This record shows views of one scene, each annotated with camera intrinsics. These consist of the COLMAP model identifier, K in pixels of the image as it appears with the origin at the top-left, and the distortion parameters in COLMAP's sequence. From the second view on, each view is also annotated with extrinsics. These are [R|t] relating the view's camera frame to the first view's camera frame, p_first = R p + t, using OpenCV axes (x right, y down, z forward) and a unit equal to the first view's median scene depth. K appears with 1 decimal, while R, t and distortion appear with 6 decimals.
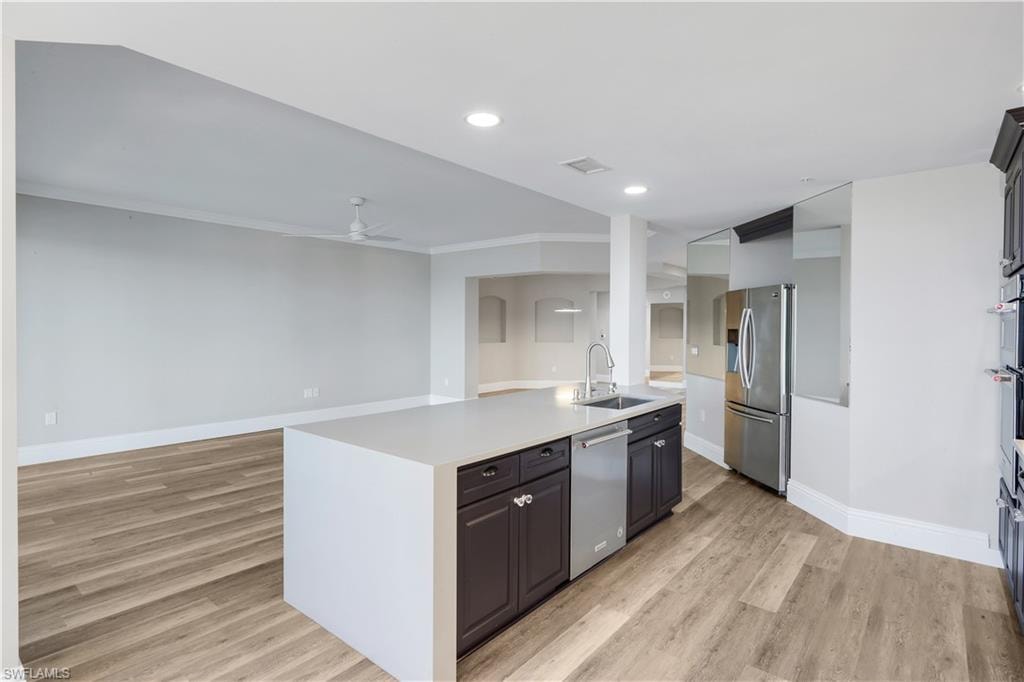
lens RADIAL K [[508.4, 0, 512.0], [0, 508.4, 341.0], [0, 0, 1]] dist [0.000743, 0.000020]
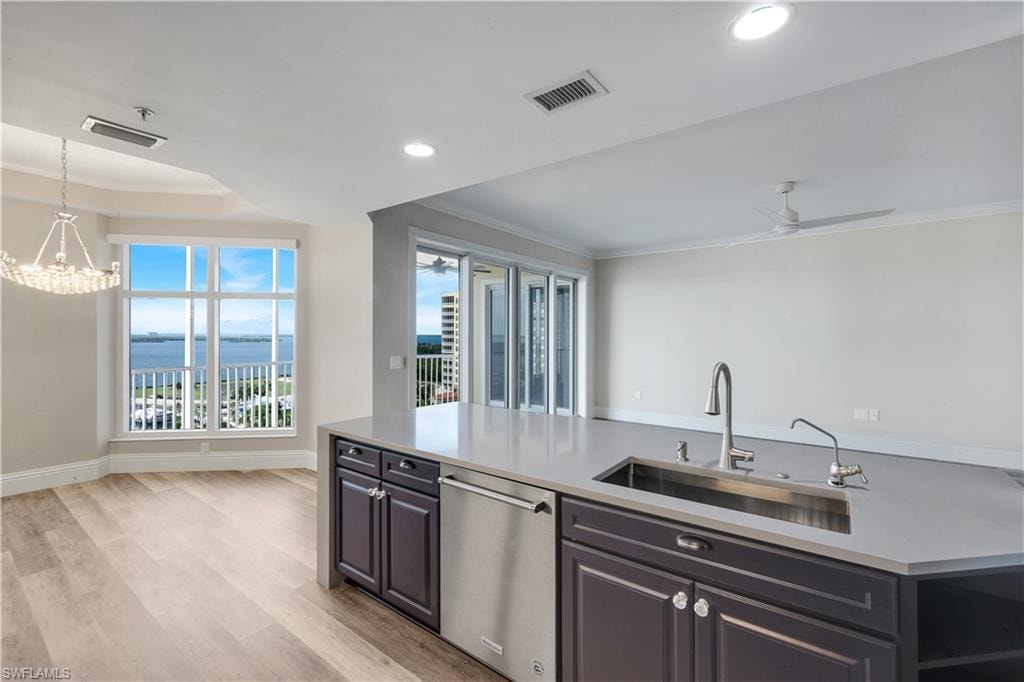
lens RADIAL K [[441.4, 0, 511.0], [0, 441.4, 337.2], [0, 0, 1]] dist [0.000368, -0.000011]
pose [[0.044426, -0.004714, -0.999002, 0.880663], [-0.023626, 0.999704, -0.005768, -0.021324], [0.998733, 0.023859, 0.044302, 1.105592]]
